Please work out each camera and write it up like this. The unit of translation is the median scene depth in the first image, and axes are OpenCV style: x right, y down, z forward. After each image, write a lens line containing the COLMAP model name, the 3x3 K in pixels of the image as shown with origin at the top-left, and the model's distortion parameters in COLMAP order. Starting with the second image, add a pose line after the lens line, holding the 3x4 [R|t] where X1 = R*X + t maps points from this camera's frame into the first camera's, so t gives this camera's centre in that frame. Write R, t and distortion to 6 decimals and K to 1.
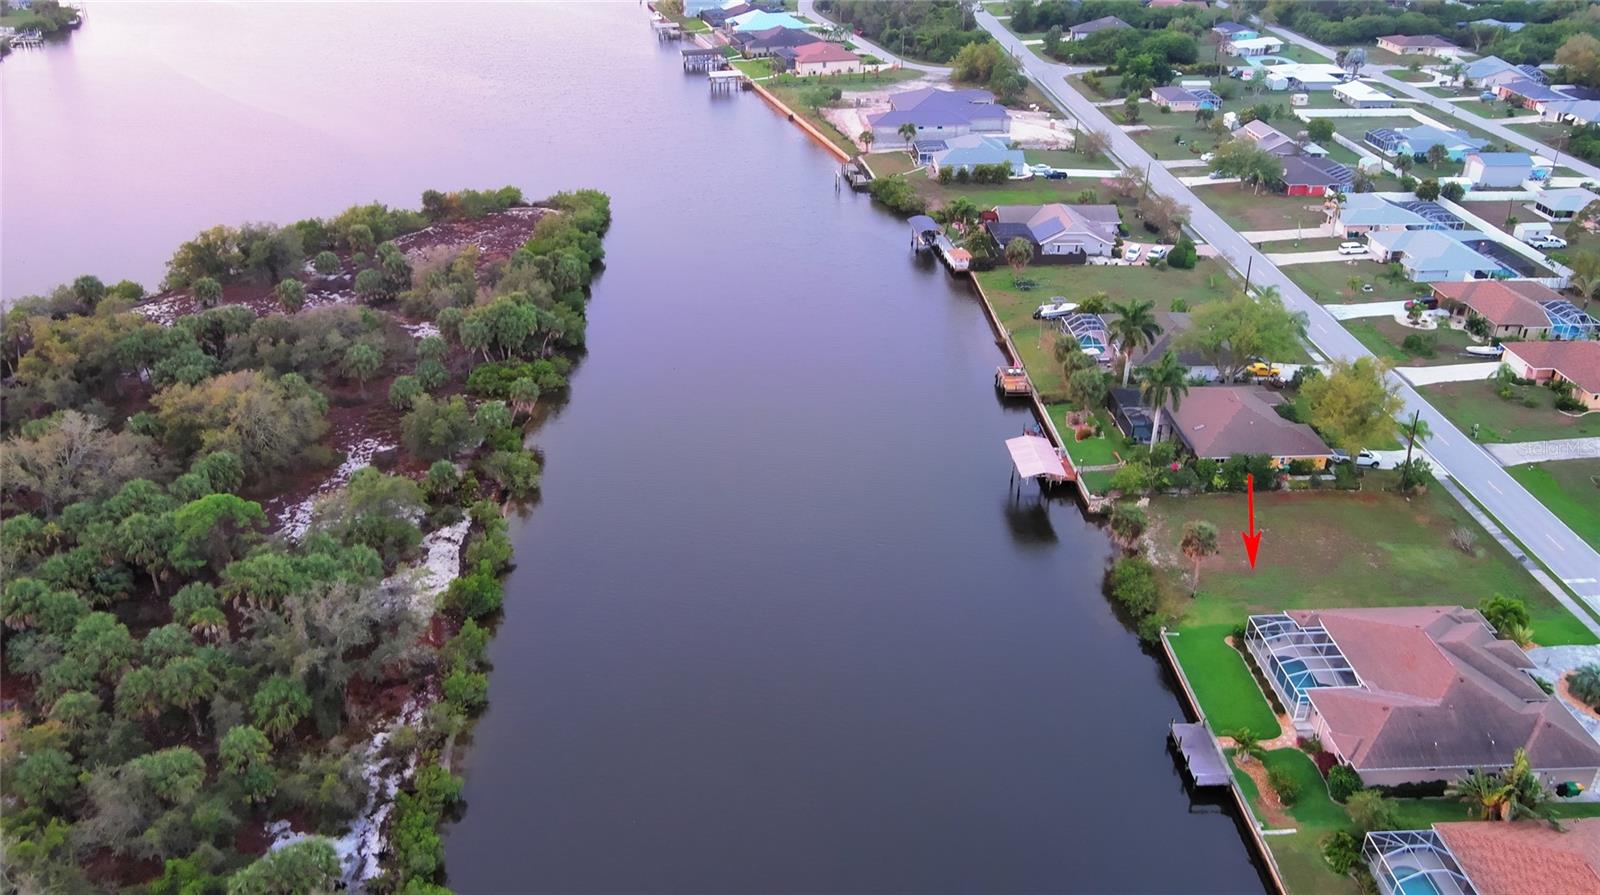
lens RADIAL K [[1251.2, 0, 803.1], [0, 1251.2, 444.5], [0, 0, 1]] dist [0.021299, -0.039711]
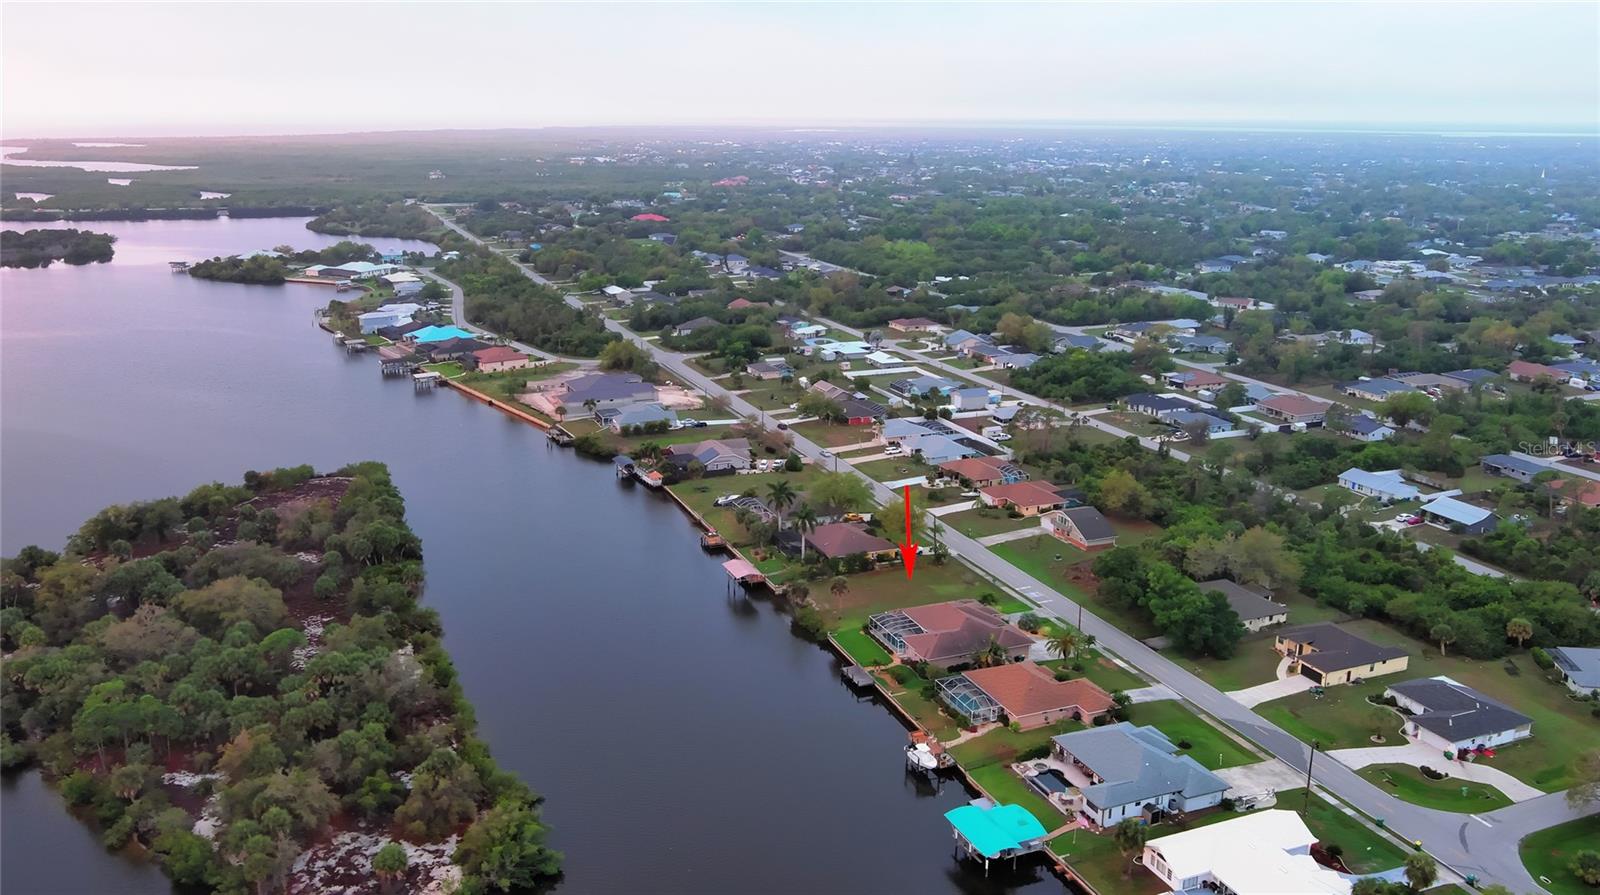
lens RADIAL K [[1251.2, 0, 800.7], [0, 1251.2, 443.9], [0, 0, 1]] dist [0.021299, -0.039711]
pose [[0.942574, -0.084873, 0.323033, -0.197419], [0.154533, 0.968247, -0.196513, 0.137502], [-0.296097, 0.235147, 0.925760, -0.468110]]
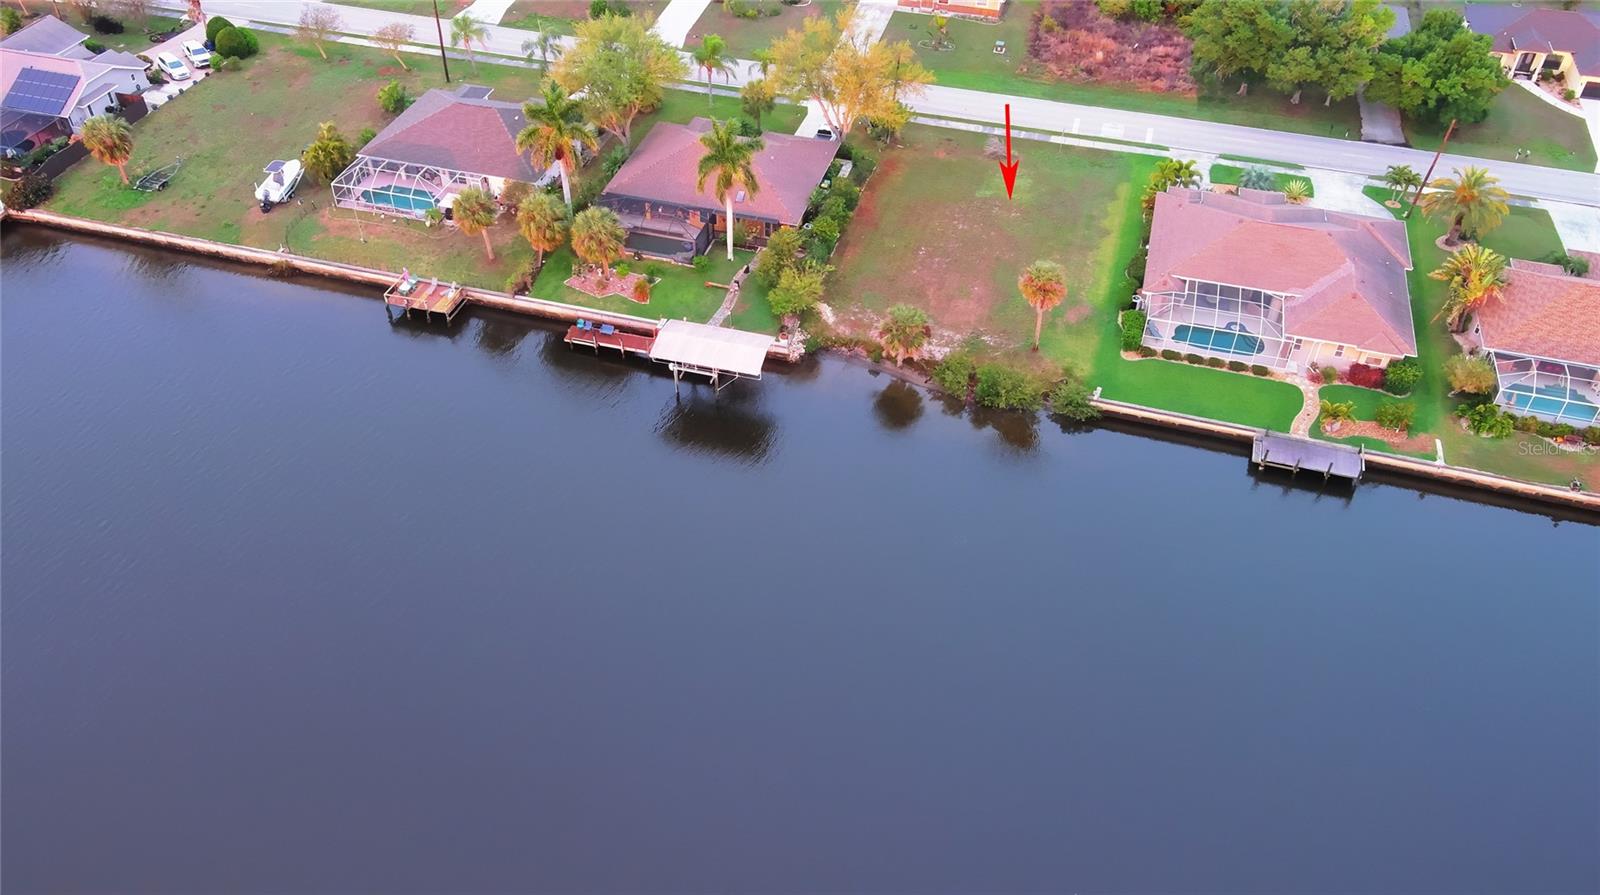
lens RADIAL K [[1251.2, 0, 792.2], [0, 1251.2, 450.8], [0, 0, 1]] dist [0.021299, -0.039711]
pose [[0.329634, -0.631953, 0.701410, -0.221269], [0.437600, 0.760579, 0.479609, -0.178678], [-0.836569, 0.148842, 0.527256, 0.430874]]
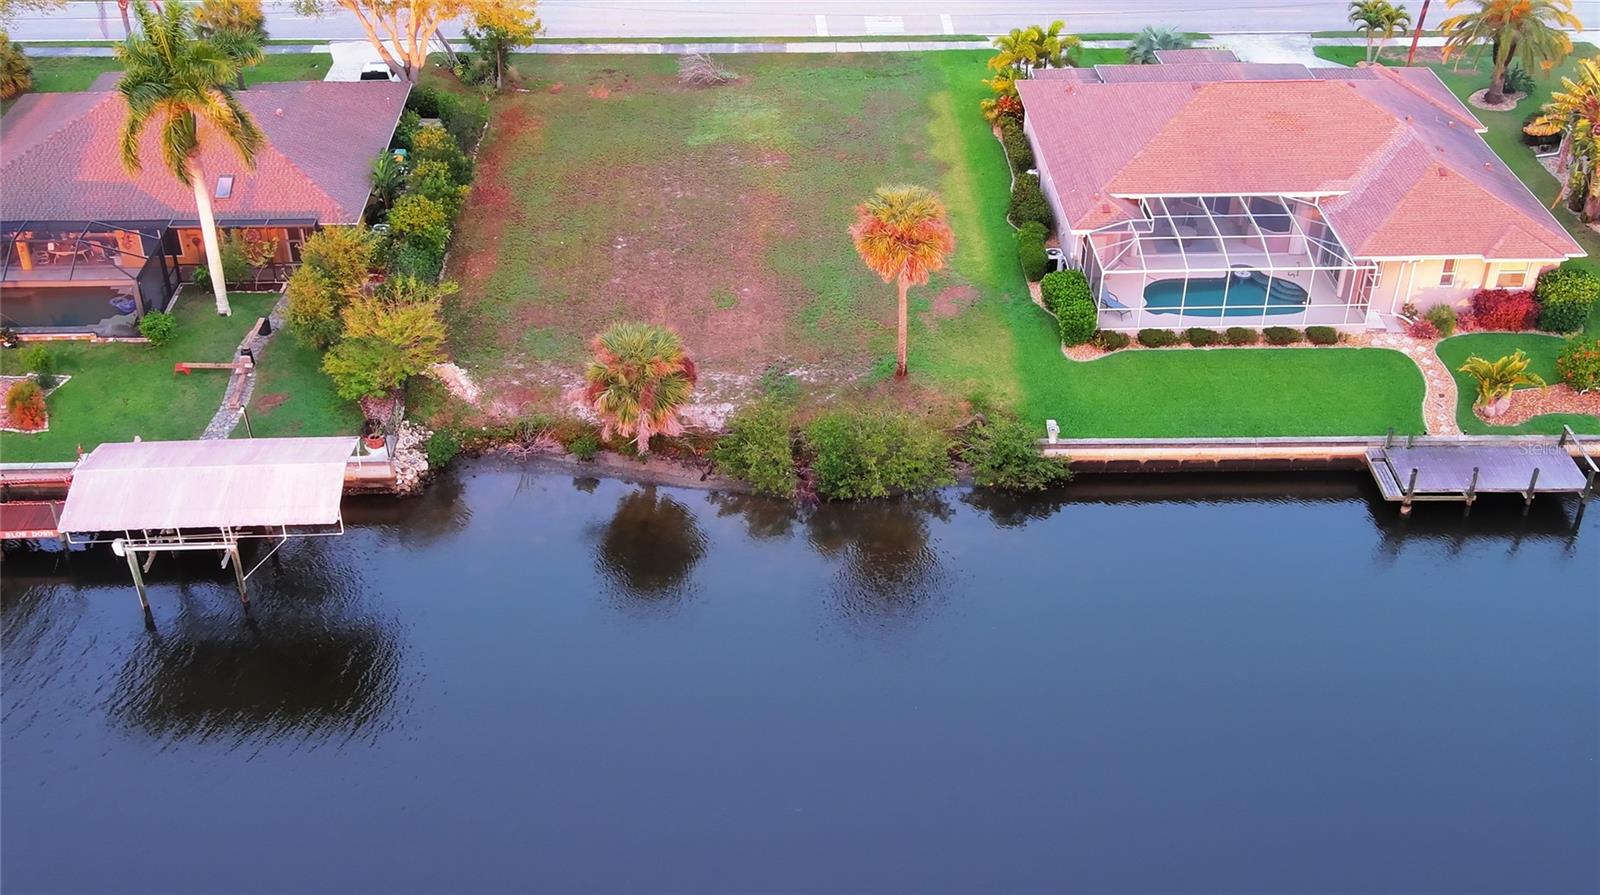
lens RADIAL K [[1616.2, 0, 794.1], [0, 1616.2, 432.8], [0, 0, 1]] dist [0.007707, 0.000000]
pose [[0.001543, -0.542946, 0.839766, -0.084562], [0.457738, 0.747009, 0.482134, -0.080468], [-0.889086, 0.383649, 0.249679, 0.552167]]
